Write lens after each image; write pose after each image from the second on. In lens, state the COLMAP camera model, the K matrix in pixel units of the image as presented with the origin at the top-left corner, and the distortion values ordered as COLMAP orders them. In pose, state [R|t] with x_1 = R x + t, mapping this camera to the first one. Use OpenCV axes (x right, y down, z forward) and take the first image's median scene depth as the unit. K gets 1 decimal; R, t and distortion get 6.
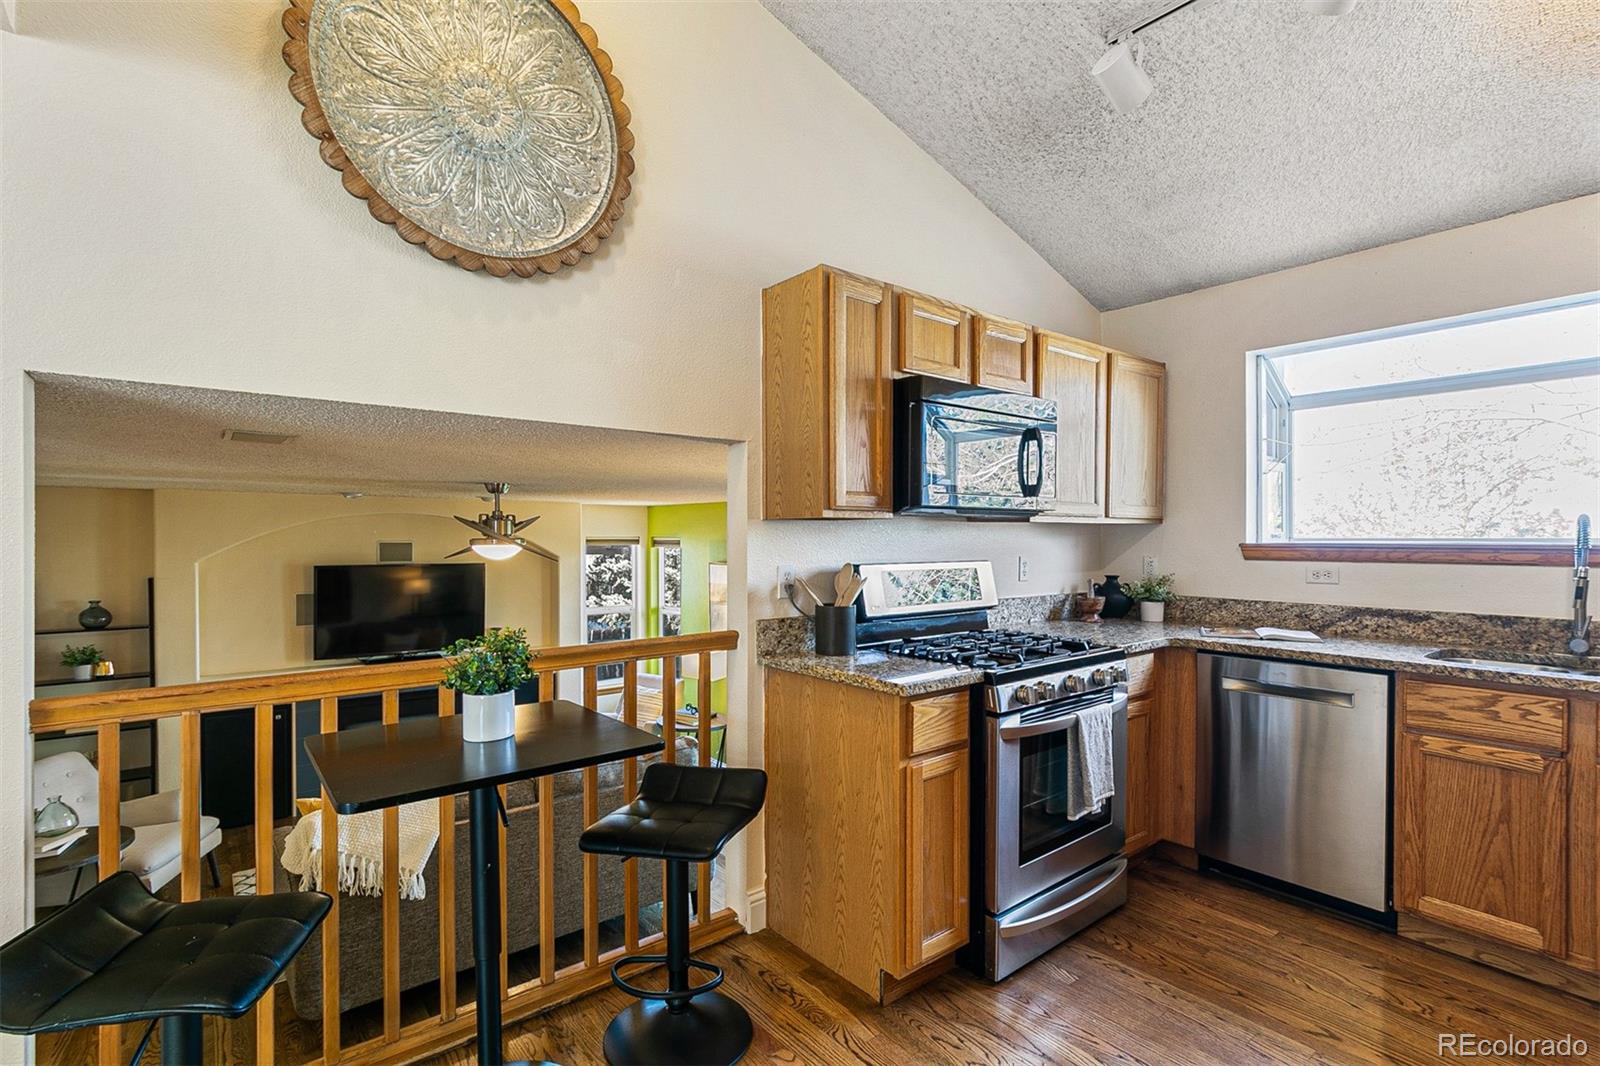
lens RADIAL K [[745.8, 0, 807.6], [0, 745.8, 540.8], [0, 0, 1]] dist [-0.003188, -0.000004]
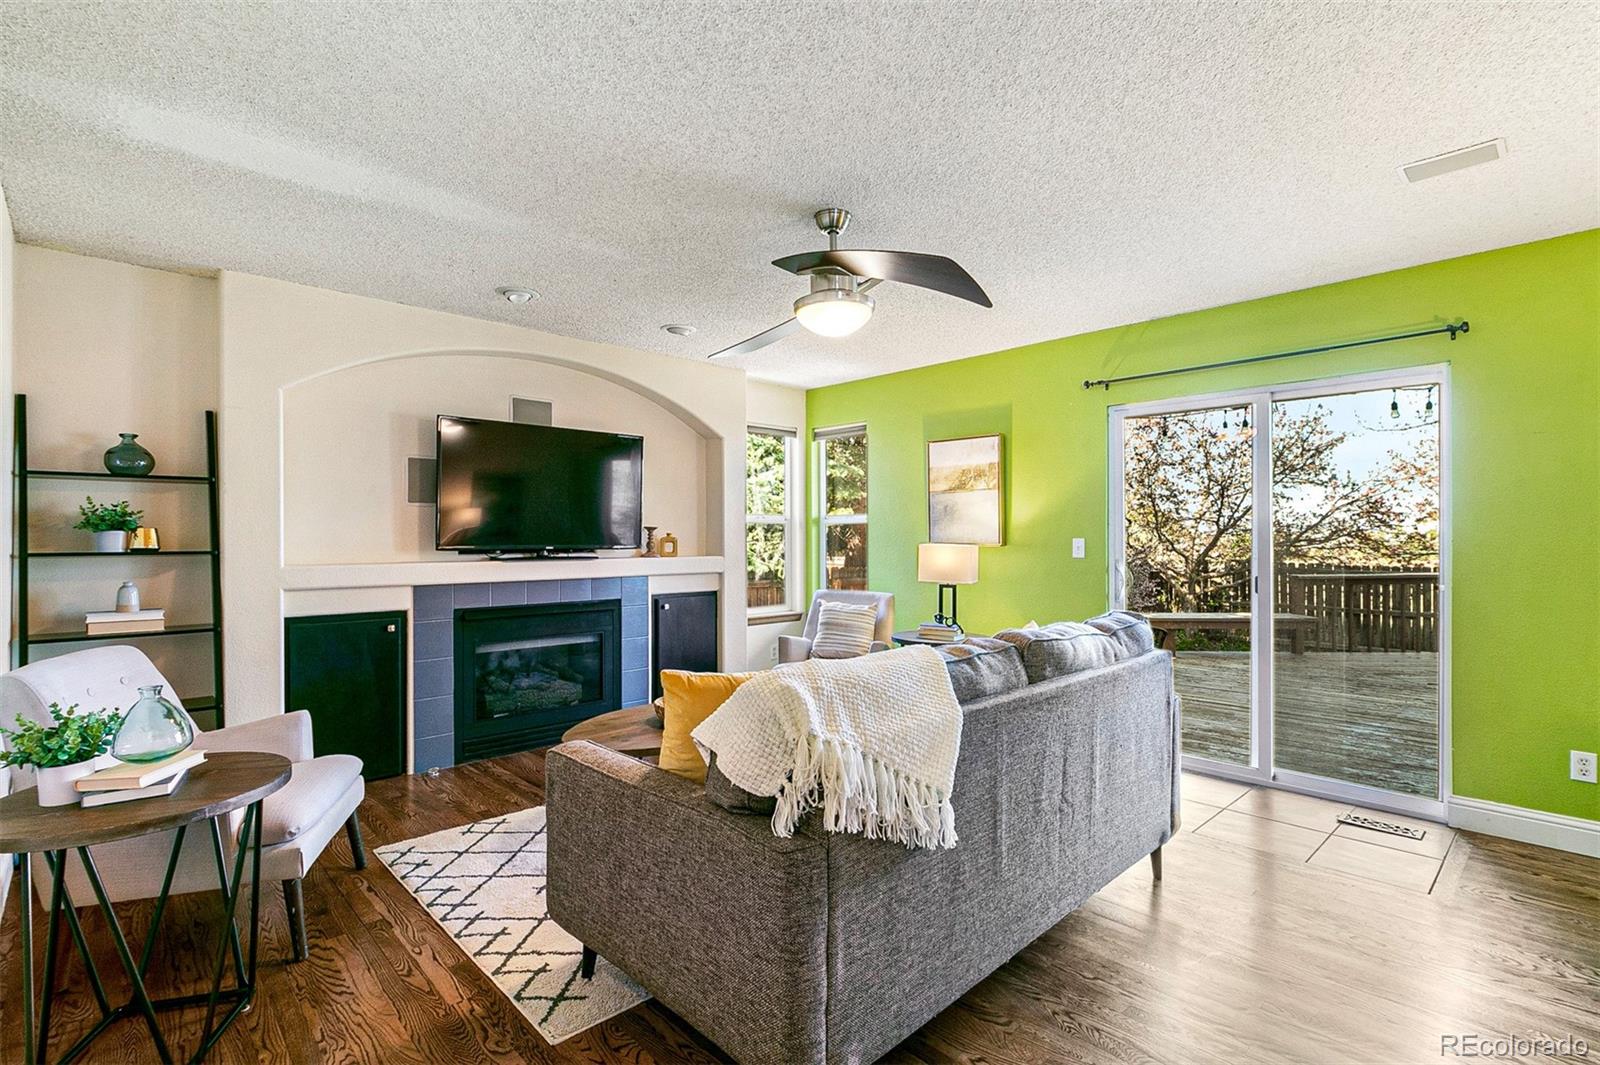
lens RADIAL K [[745.8, 0, 792.0], [0, 745.8, 531.6], [0, 0, 1]] dist [-0.003188, -0.000004]
pose [[0.997906, -0.000076, 0.064677, -0.426127], [0.000843, 0.999930, -0.011834, 0.172647], [-0.064671, 0.011863, 0.997836, 0.320751]]
